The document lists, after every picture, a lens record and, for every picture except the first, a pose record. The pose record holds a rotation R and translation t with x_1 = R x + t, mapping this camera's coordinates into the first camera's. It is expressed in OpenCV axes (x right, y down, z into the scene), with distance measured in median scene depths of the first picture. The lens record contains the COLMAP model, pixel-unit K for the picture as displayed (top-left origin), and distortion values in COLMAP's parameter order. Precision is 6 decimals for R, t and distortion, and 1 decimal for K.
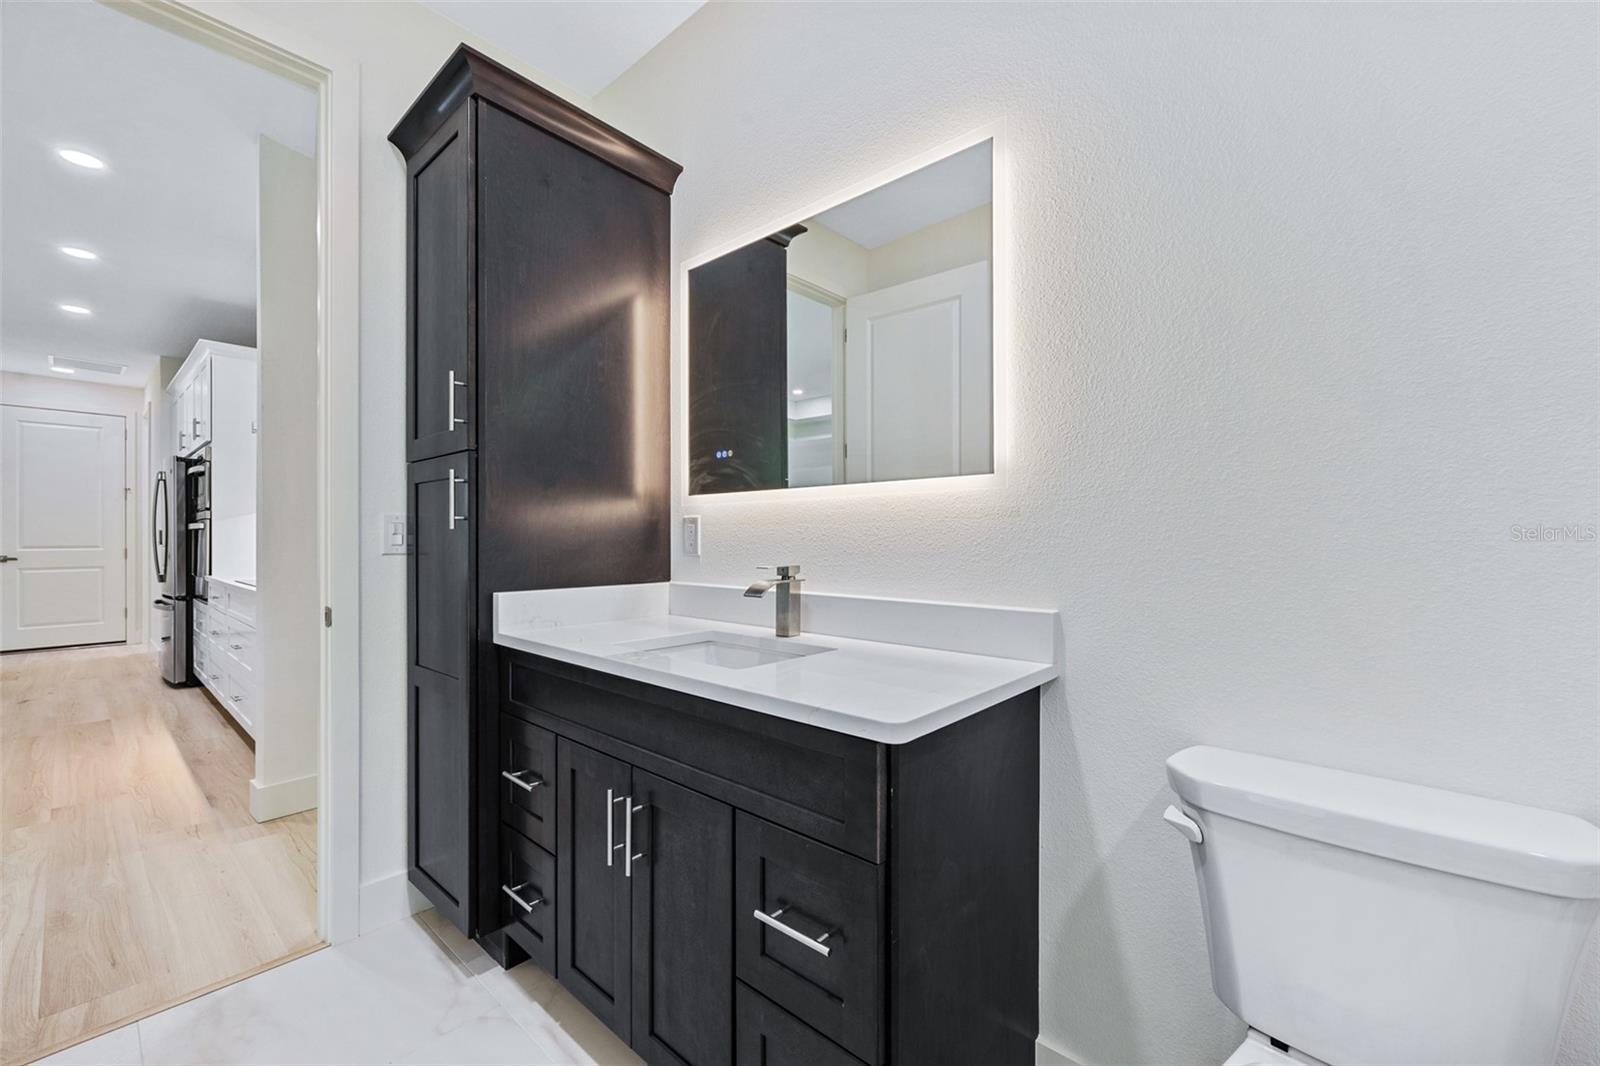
lens RADIAL K [[671.7, 0, 800.0], [0, 671.7, 533.0], [0, 0, 1]] dist [-0.001780, -0.000263]
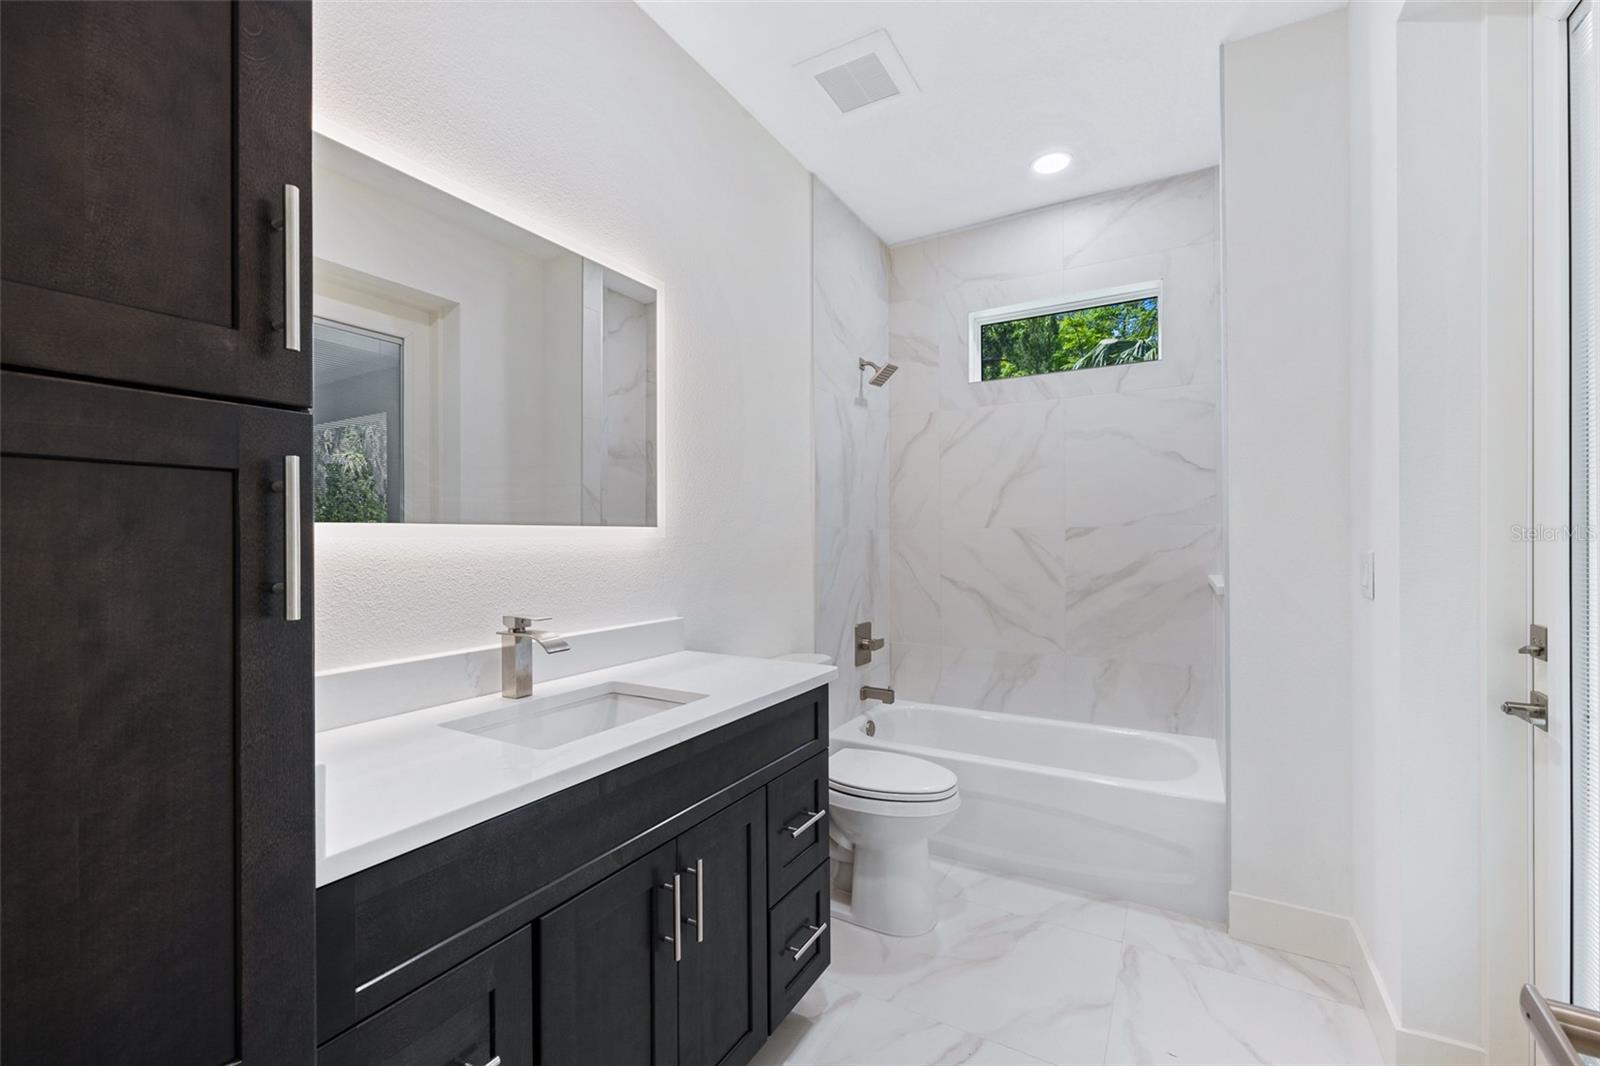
lens RADIAL K [[671.7, 0, 800.0], [0, 671.7, 533.0], [0, 0, 1]] dist [-0.001780, -0.000263]
pose [[-0.217752, 0.009434, 0.975959, -0.923772], [0.001568, 0.999955, -0.009316, -0.049237], [-0.976003, -0.000499, -0.217757, 0.800334]]
